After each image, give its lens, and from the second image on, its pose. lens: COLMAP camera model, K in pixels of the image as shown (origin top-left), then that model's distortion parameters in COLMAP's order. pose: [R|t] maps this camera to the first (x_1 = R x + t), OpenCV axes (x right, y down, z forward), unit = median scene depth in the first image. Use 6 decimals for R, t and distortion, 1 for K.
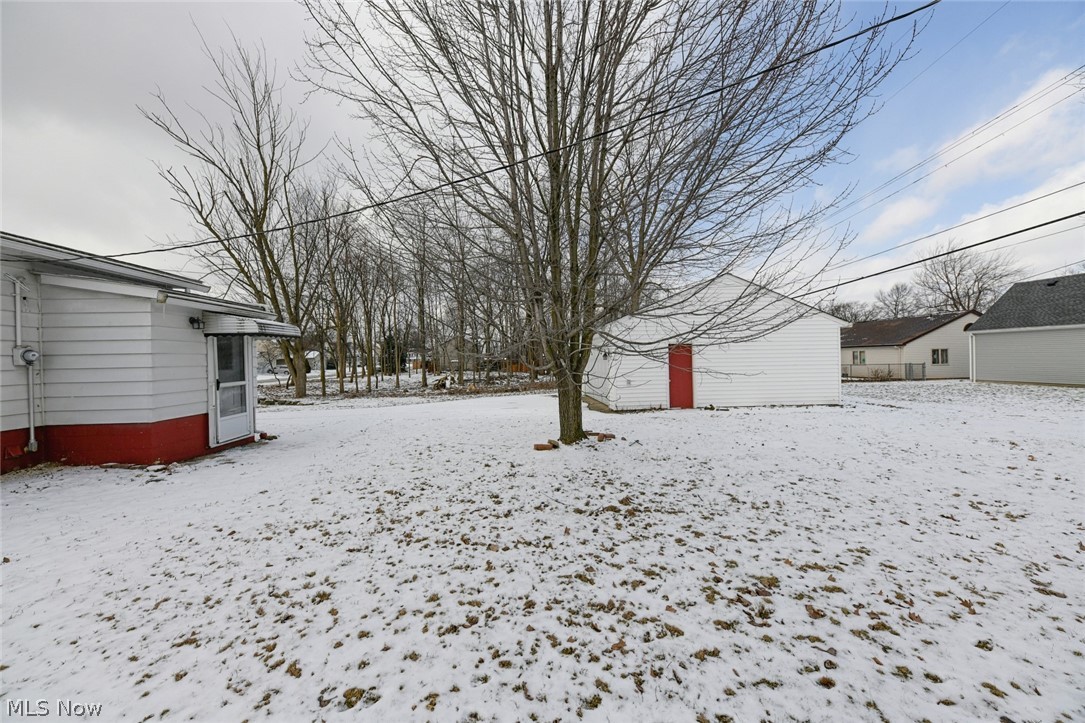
lens RADIAL K [[376.7, 0, 545.8], [0, 376.7, 360.6], [0, 0, 1]] dist [-0.000953, -0.000083]
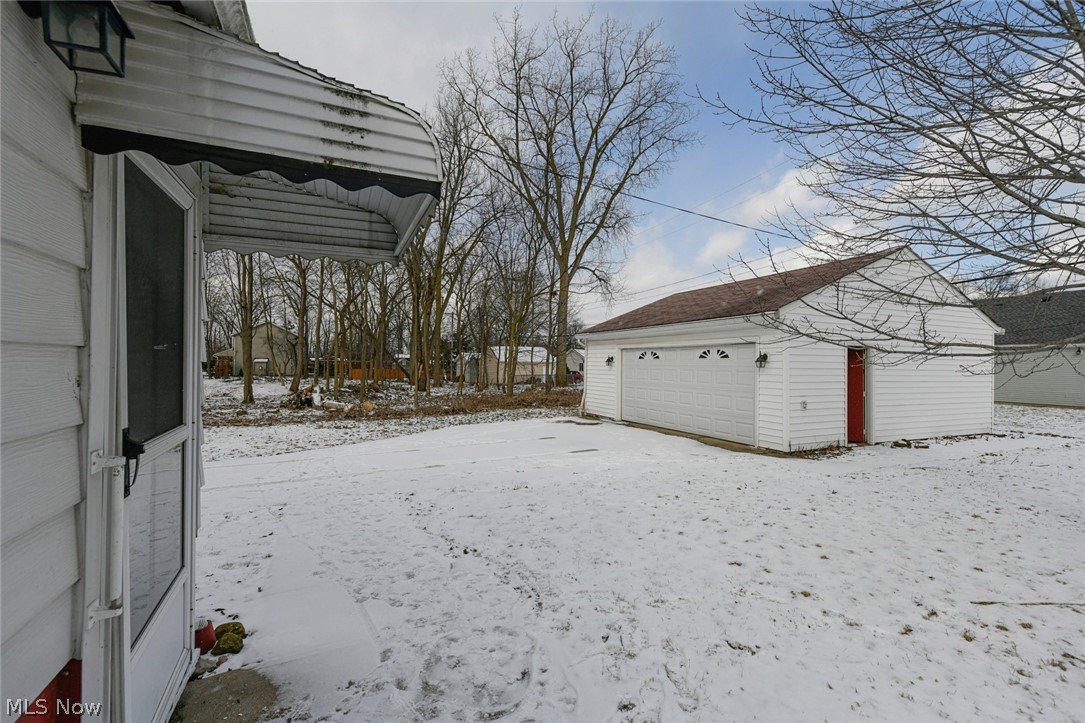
lens RADIAL K [[489.8, 0, 543.2], [0, 489.8, 364.9], [0, 0, 1]] dist [0.001878, 0.000167]
pose [[0.923392, 0.031042, 0.382600, -0.462959], [-0.031484, 0.999491, -0.005107, 0.009883], [-0.382564, -0.007330, 0.923900, 0.429832]]
